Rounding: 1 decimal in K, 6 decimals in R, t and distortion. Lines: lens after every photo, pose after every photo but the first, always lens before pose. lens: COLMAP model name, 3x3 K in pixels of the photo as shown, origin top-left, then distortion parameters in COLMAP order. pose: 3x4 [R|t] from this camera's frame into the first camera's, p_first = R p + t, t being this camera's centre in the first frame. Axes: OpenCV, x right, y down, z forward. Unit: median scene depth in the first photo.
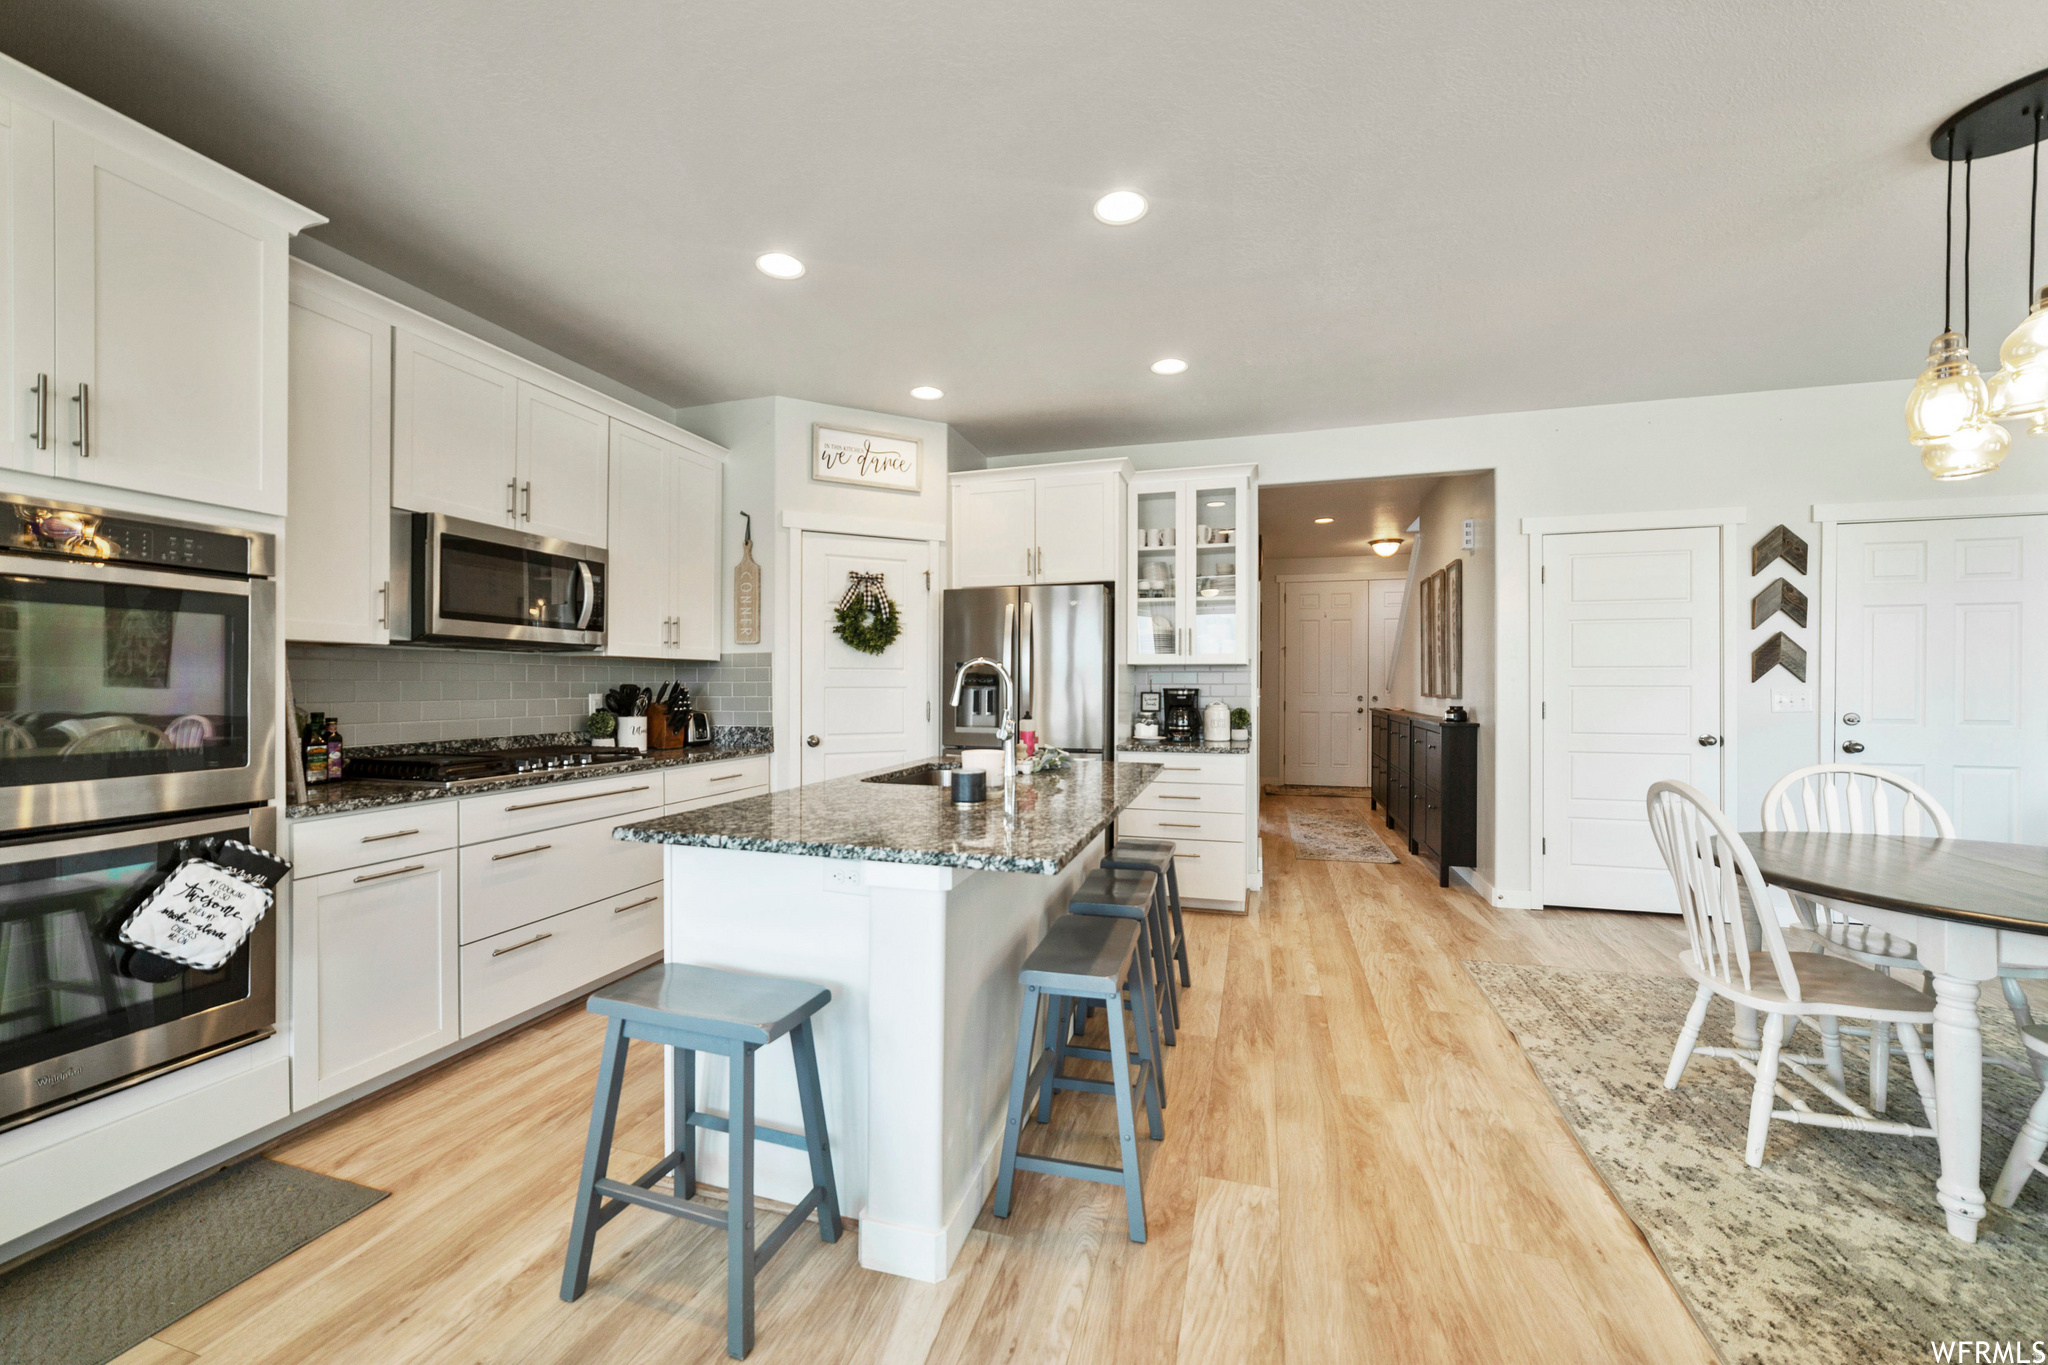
lens RADIAL K [[761.6, 0, 1044.2], [0, 761.6, 691.9], [0, 0, 1]] dist [-0.017585, 0.002442]
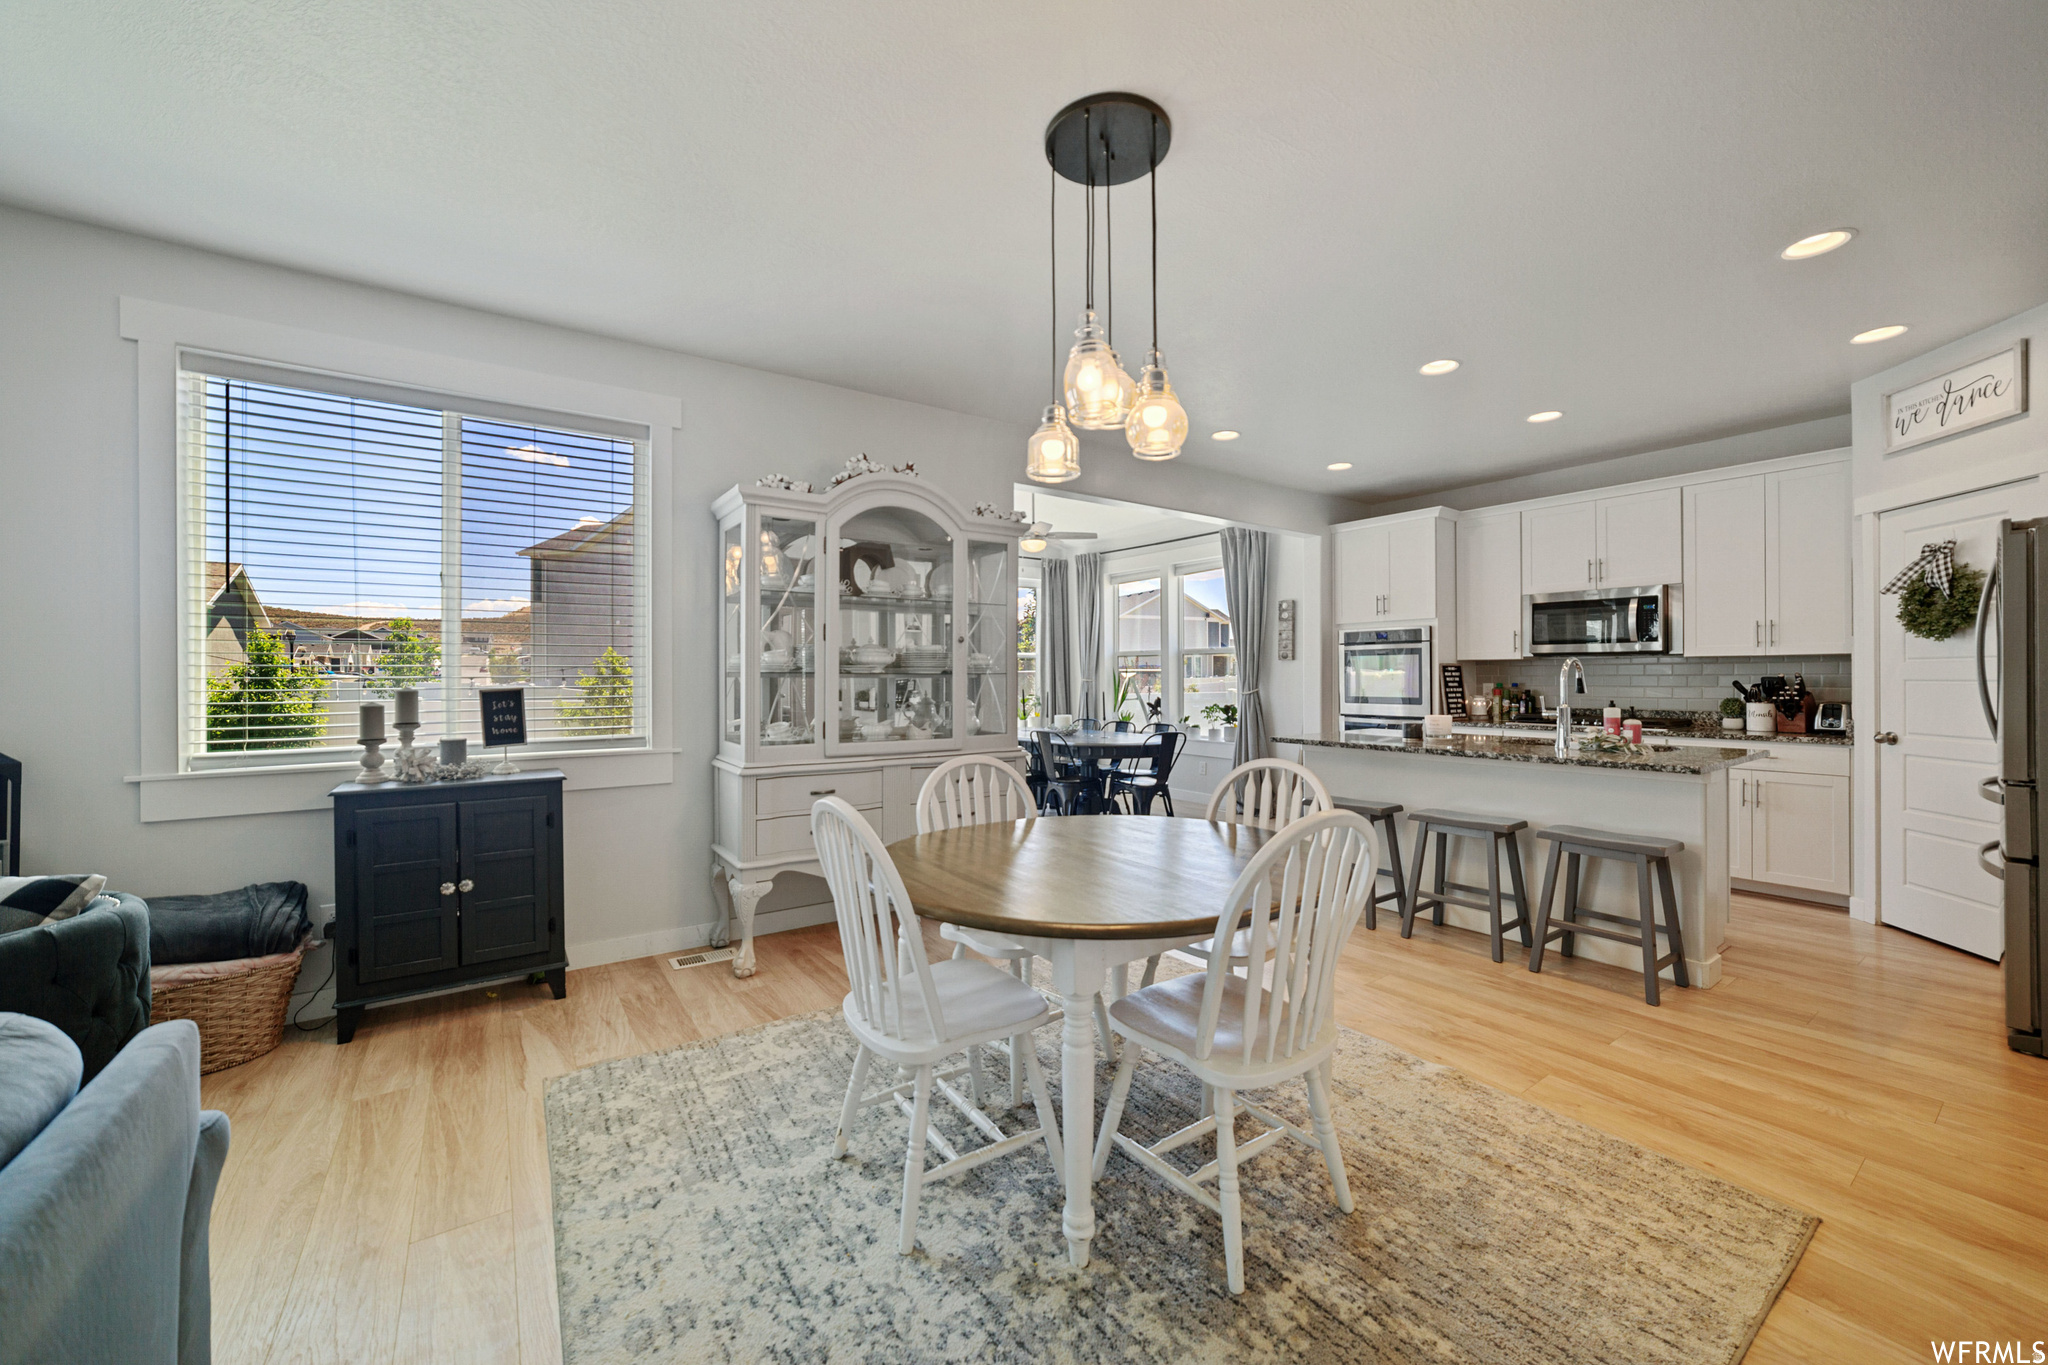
lens RADIAL K [[761.6, 0, 1022.1], [0, 761.6, 681.5], [0, 0, 1]] dist [-0.017585, 0.002442]
pose [[-0.615173, 0.007042, -0.788361, 1.082377], [-0.004288, 0.999915, 0.012278, -0.011289], [0.788380, 0.010933, -0.615091, 0.750486]]
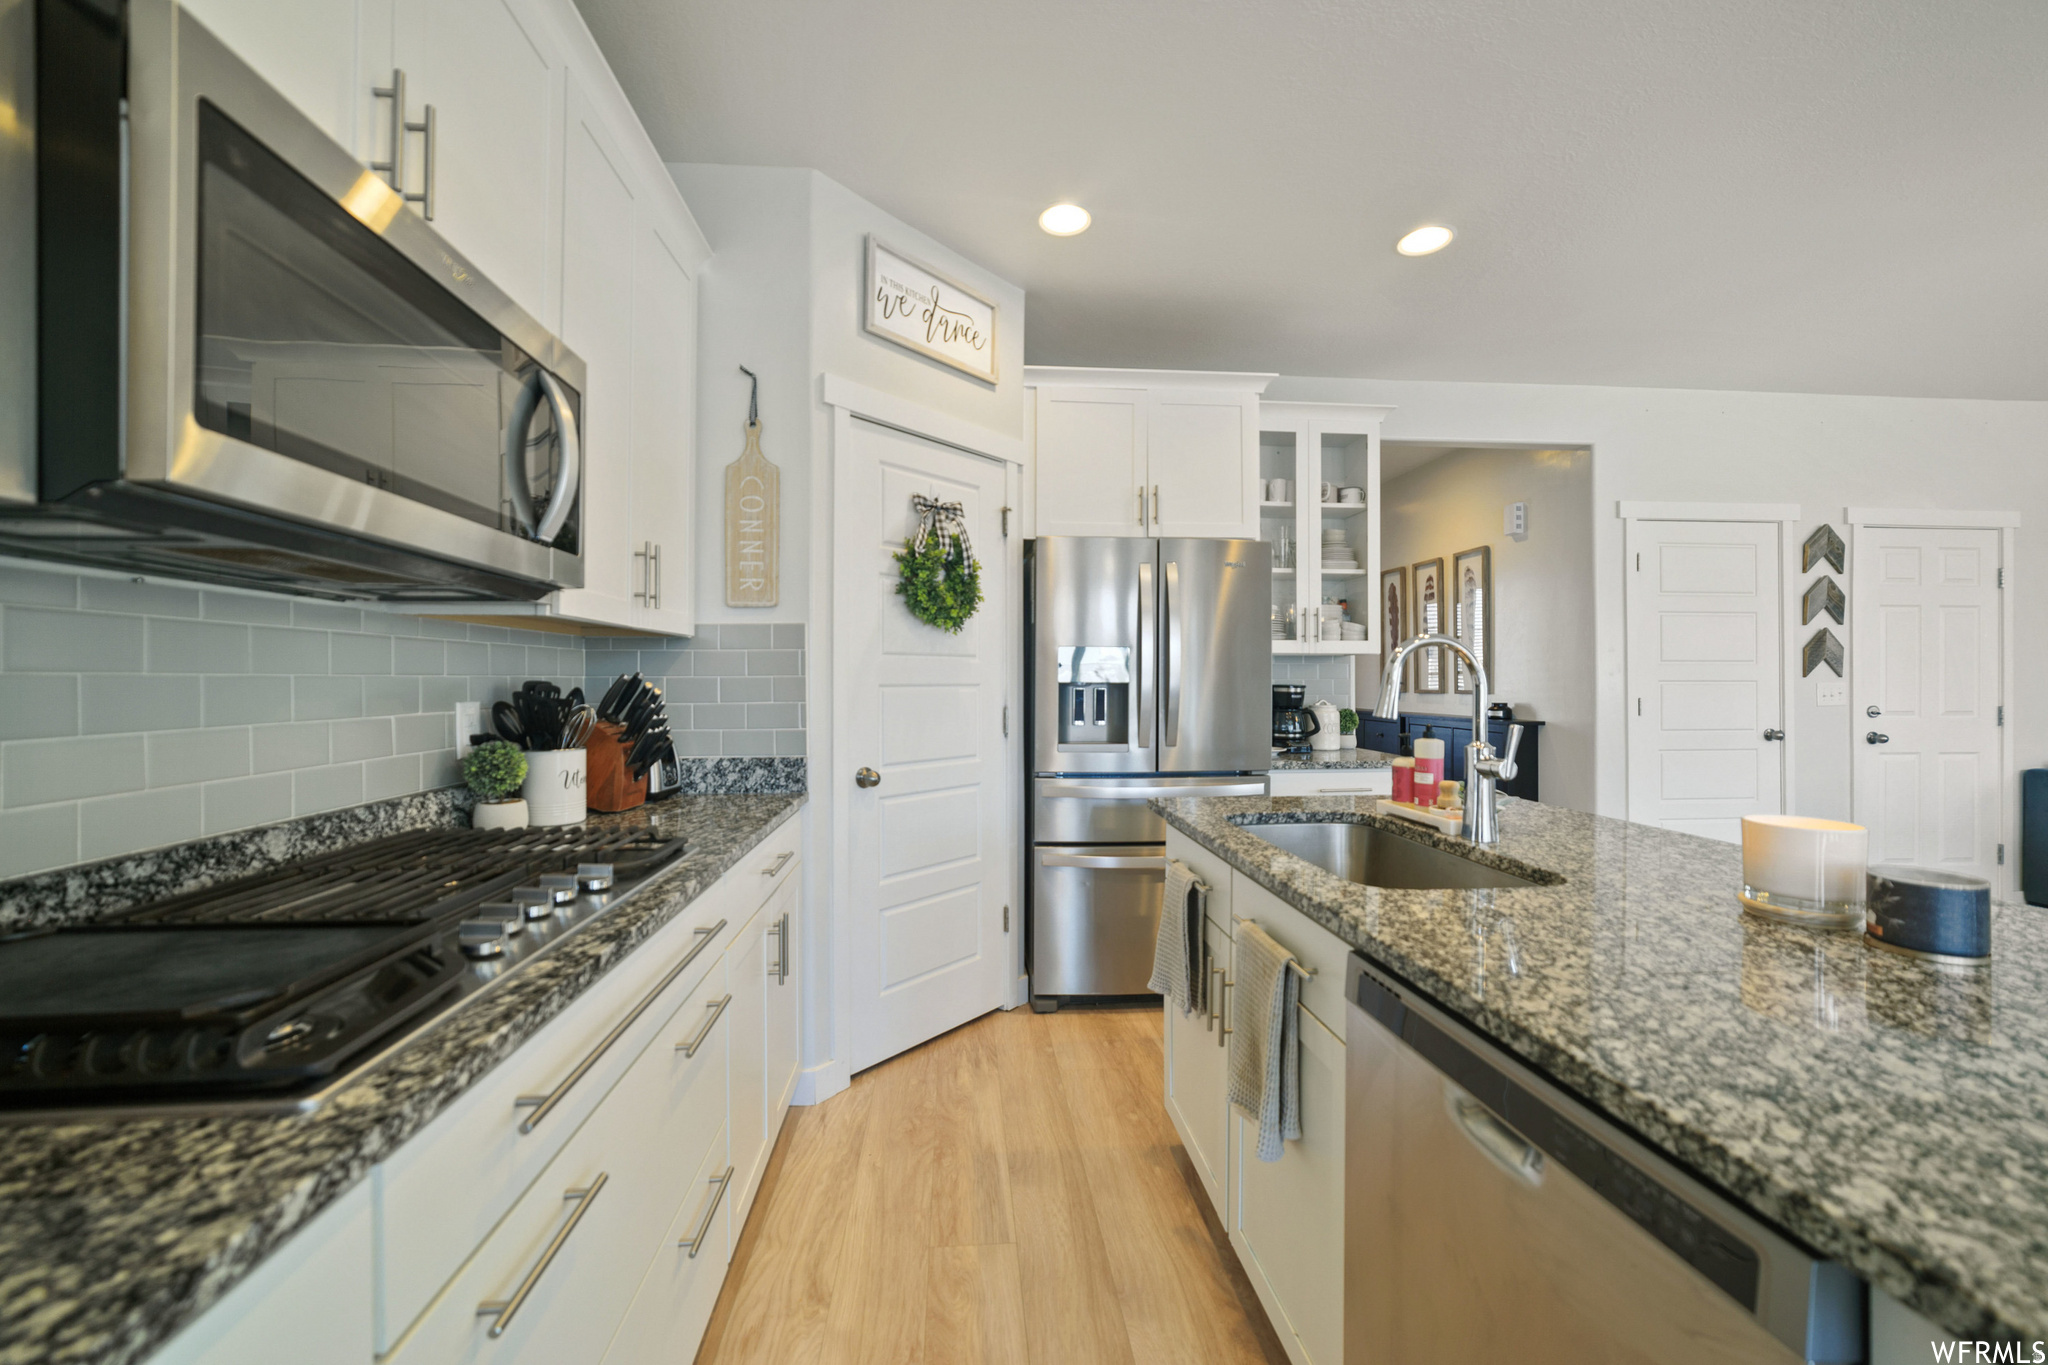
lens RADIAL K [[761.6, 0, 1033.6], [0, 761.6, 675.9], [0, 0, 1]] dist [-0.017585, 0.002442]
pose [[0.934457, 0.000765, 0.356074, -0.401035], [0.004157, 0.999906, -0.013057, -0.005462], [-0.356051, 0.013681, 0.934366, 0.420513]]
